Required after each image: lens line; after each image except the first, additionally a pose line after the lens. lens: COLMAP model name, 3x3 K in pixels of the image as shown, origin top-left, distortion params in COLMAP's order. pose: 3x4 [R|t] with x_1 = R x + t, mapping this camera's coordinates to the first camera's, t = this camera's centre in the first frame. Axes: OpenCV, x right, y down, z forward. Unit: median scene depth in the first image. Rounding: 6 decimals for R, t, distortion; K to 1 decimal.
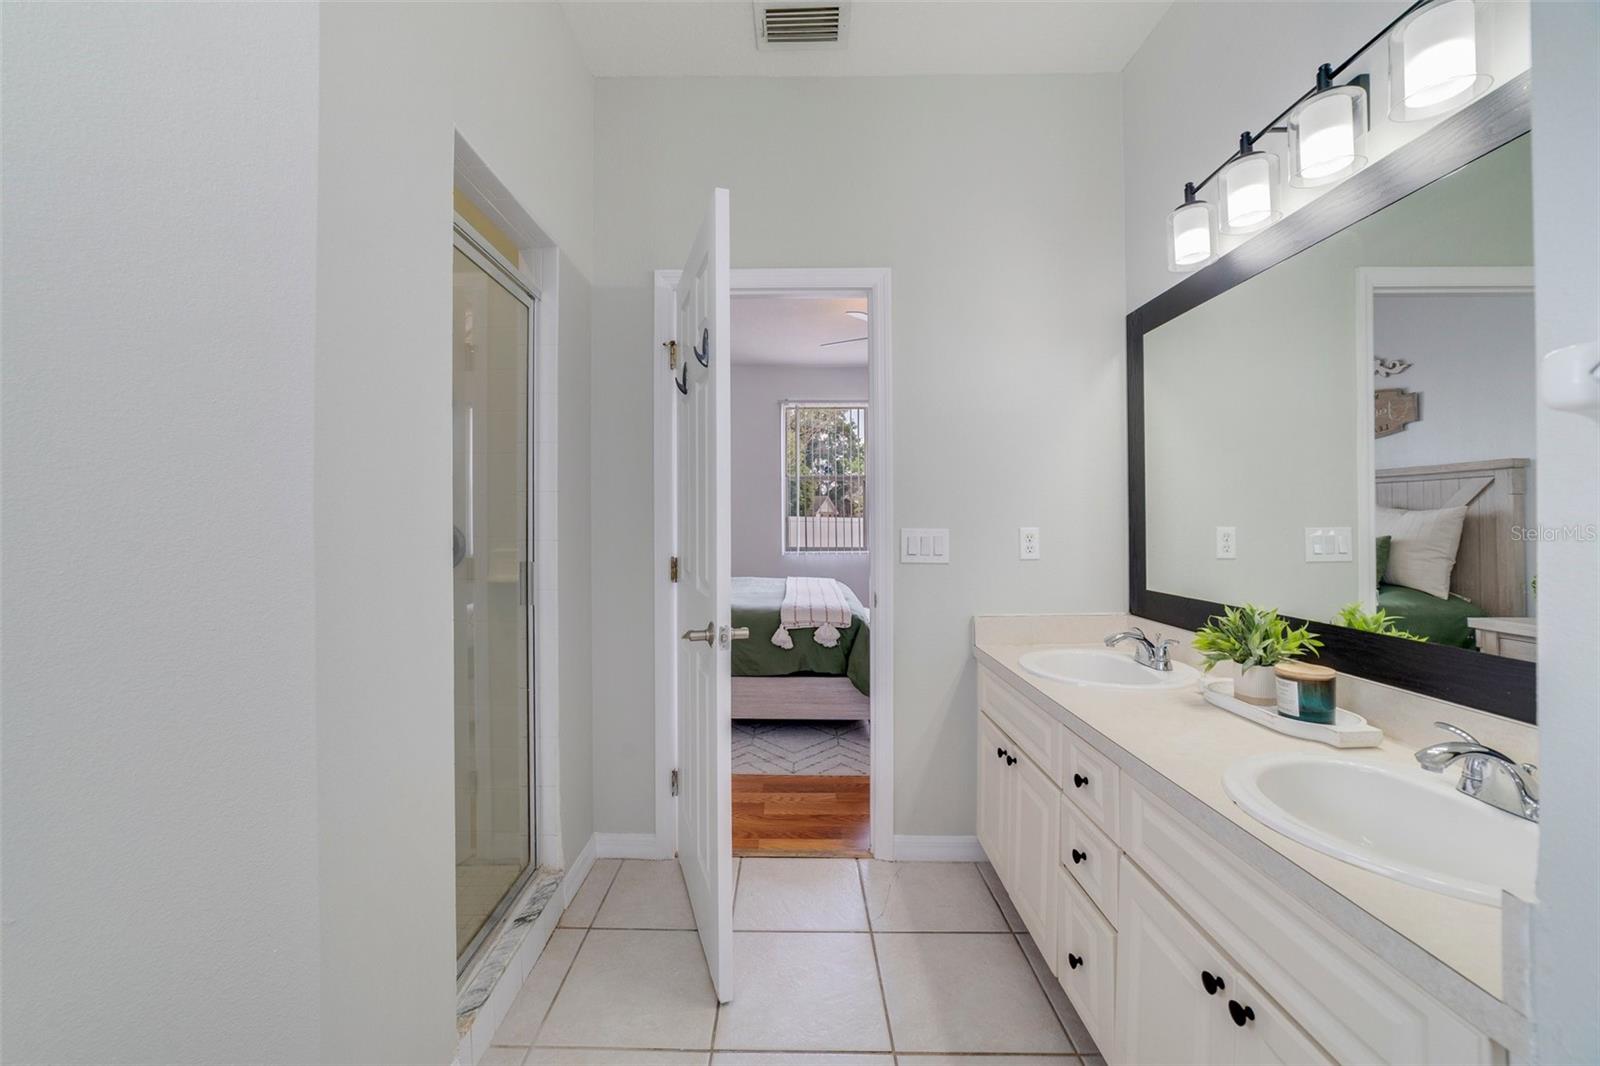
lens RADIAL K [[622.0, 0, 784.6], [0, 622.0, 525.0], [0, 0, 1]] dist [-0.012678, 0.000235]
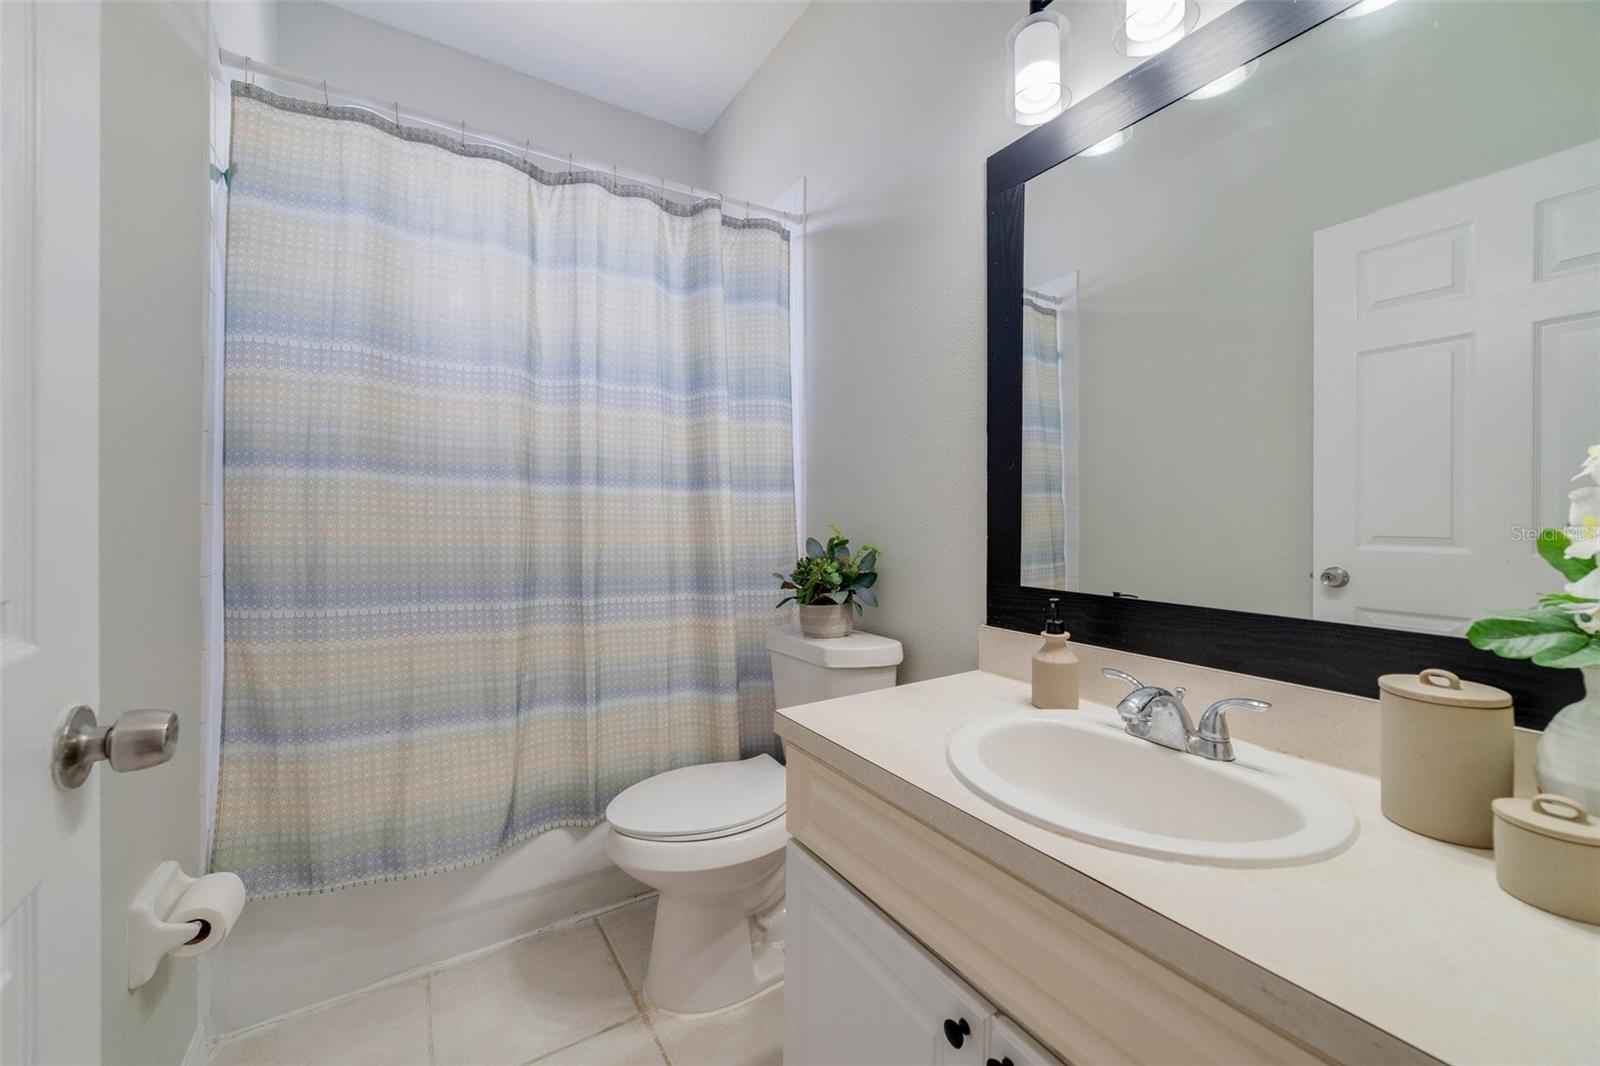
lens RADIAL K [[622.0, 0, 784.6], [0, 622.0, 525.0], [0, 0, 1]] dist [-0.012678, 0.000235]
pose [[0.832657, -0.009667, 0.553705, 0.032222], [0.003120, 0.999914, 0.012765, 0.031662], [-0.553780, -0.008902, 0.832615, 0.570202]]
